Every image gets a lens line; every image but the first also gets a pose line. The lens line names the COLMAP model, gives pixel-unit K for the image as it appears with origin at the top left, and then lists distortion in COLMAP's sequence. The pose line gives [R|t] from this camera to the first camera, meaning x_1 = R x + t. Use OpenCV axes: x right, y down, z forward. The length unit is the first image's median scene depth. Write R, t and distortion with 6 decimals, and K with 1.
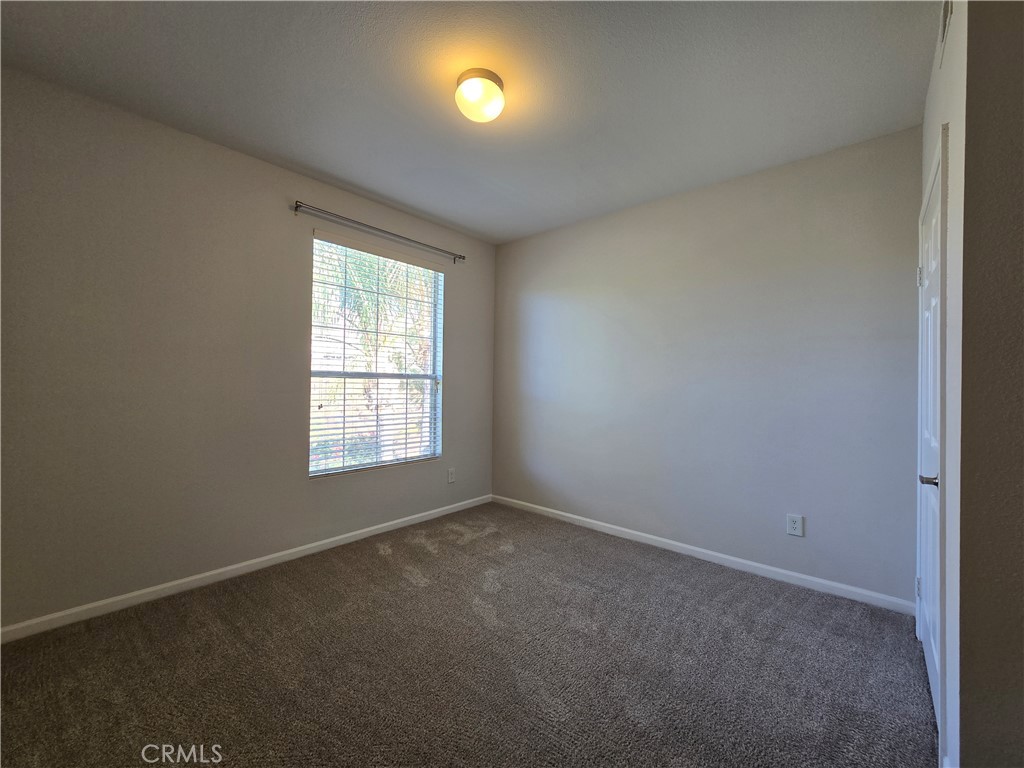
lens RADIAL K [[421.1, 0, 514.3], [0, 421.1, 379.5], [0, 0, 1]] dist [-0.003240, -0.000026]
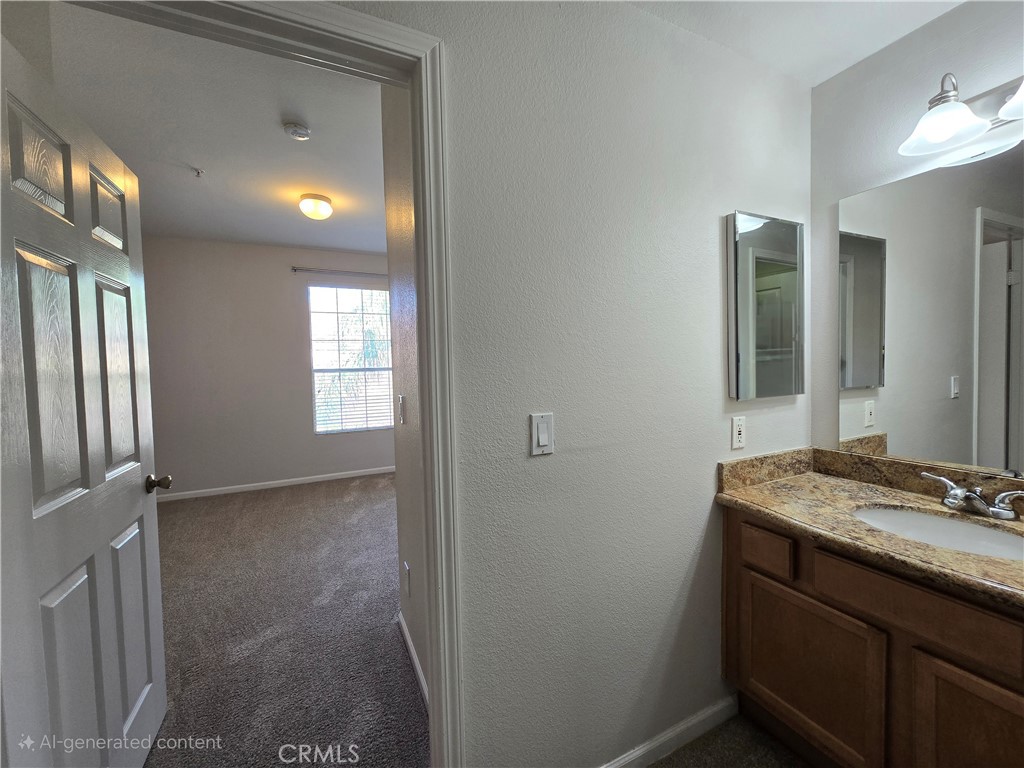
lens RADIAL K [[421.1, 0, 516.5], [0, 421.1, 381.3], [0, 0, 1]] dist [-0.003240, -0.000026]
pose [[0.907560, -0.032925, -0.418630, 0.887718], [0.050705, 0.998219, 0.031416, 0.013965], [0.416850, -0.049739, 0.907613, -0.134429]]
